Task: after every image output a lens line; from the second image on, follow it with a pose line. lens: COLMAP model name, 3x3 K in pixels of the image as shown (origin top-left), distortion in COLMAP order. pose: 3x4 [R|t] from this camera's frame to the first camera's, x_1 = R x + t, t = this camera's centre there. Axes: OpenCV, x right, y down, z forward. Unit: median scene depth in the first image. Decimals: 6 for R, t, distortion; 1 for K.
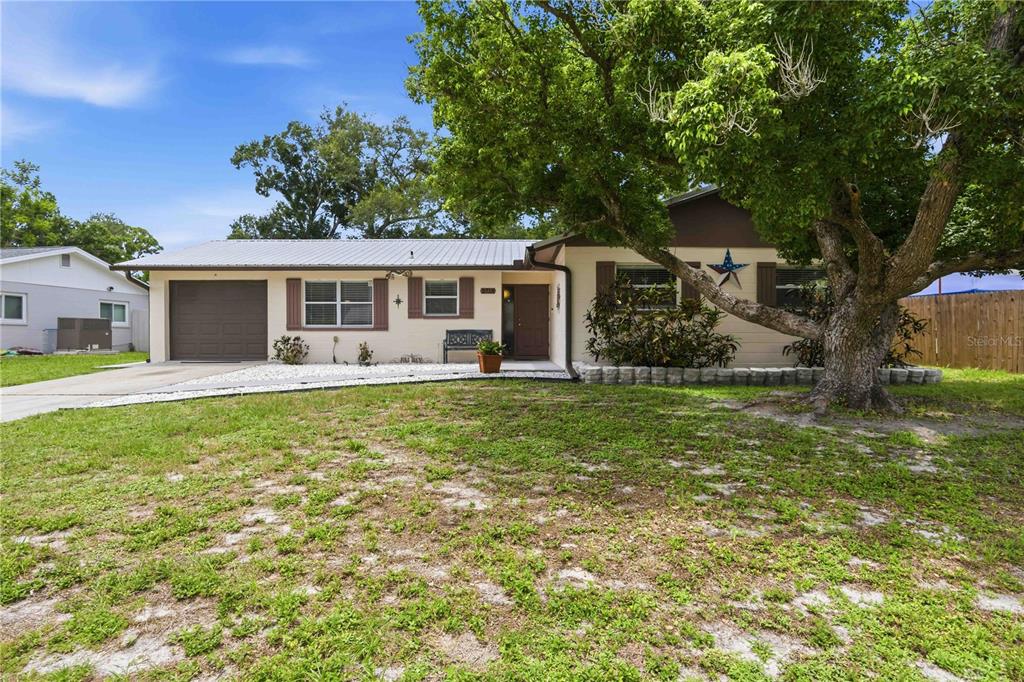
lens RADIAL K [[533.3, 0, 515.5], [0, 533.3, 336.2], [0, 0, 1]] dist [0.002732, -0.000152]
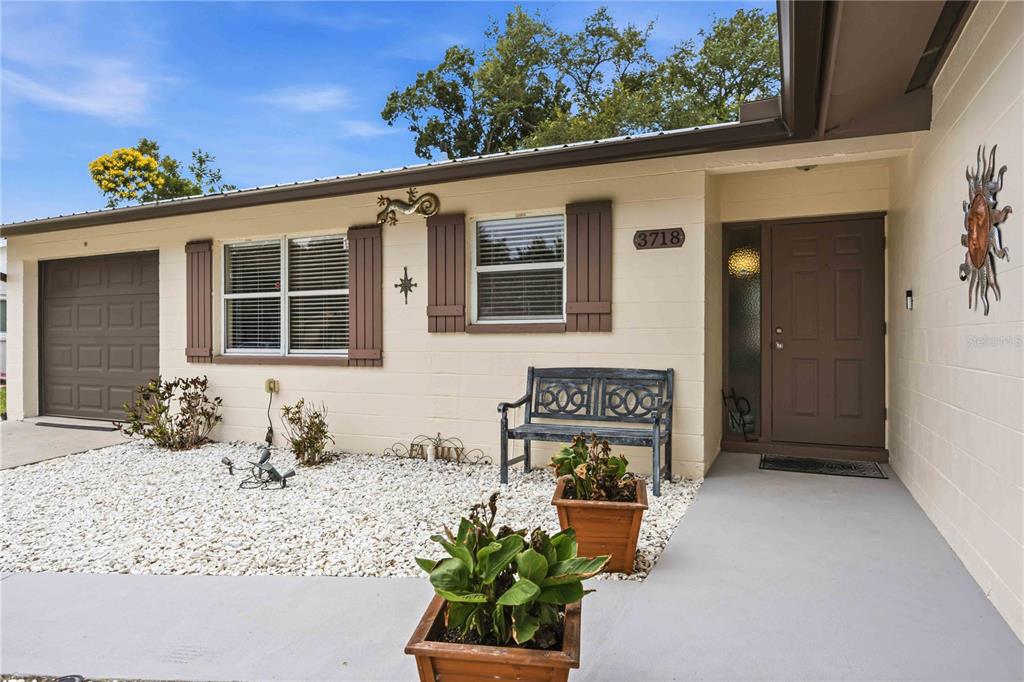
lens RADIAL K [[633.1, 0, 514.8], [0, 633.1, 339.3], [0, 0, 1]] dist [-0.003787, -0.000810]
pose [[0.913594, -0.001055, -0.406625, 0.018599], [0.002850, 0.999989, 0.003808, -0.030364], [0.406617, -0.004638, 0.913587, 0.642586]]
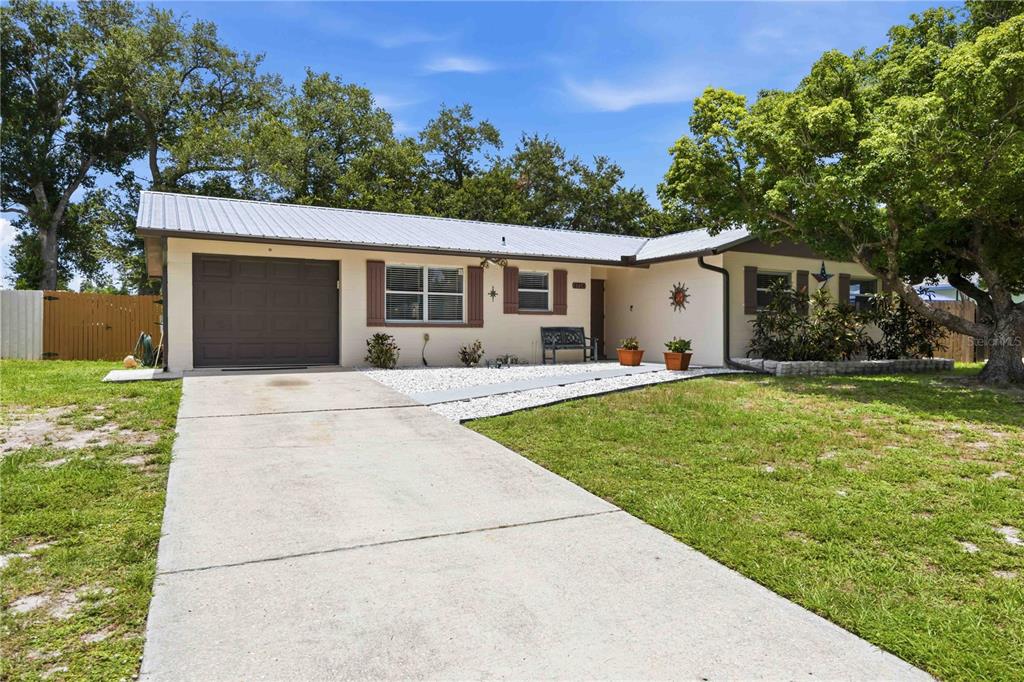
lens RADIAL K [[666.1, 0, 510.1], [0, 666.1, 342.3], [0, 0, 1]] dist [0.001026, -0.000622]
pose [[0.873646, -0.004317, 0.486542, -0.725271], [-0.002827, 0.999899, 0.013948, -0.001449], [-0.486553, -0.013561, 0.873546, 0.034625]]
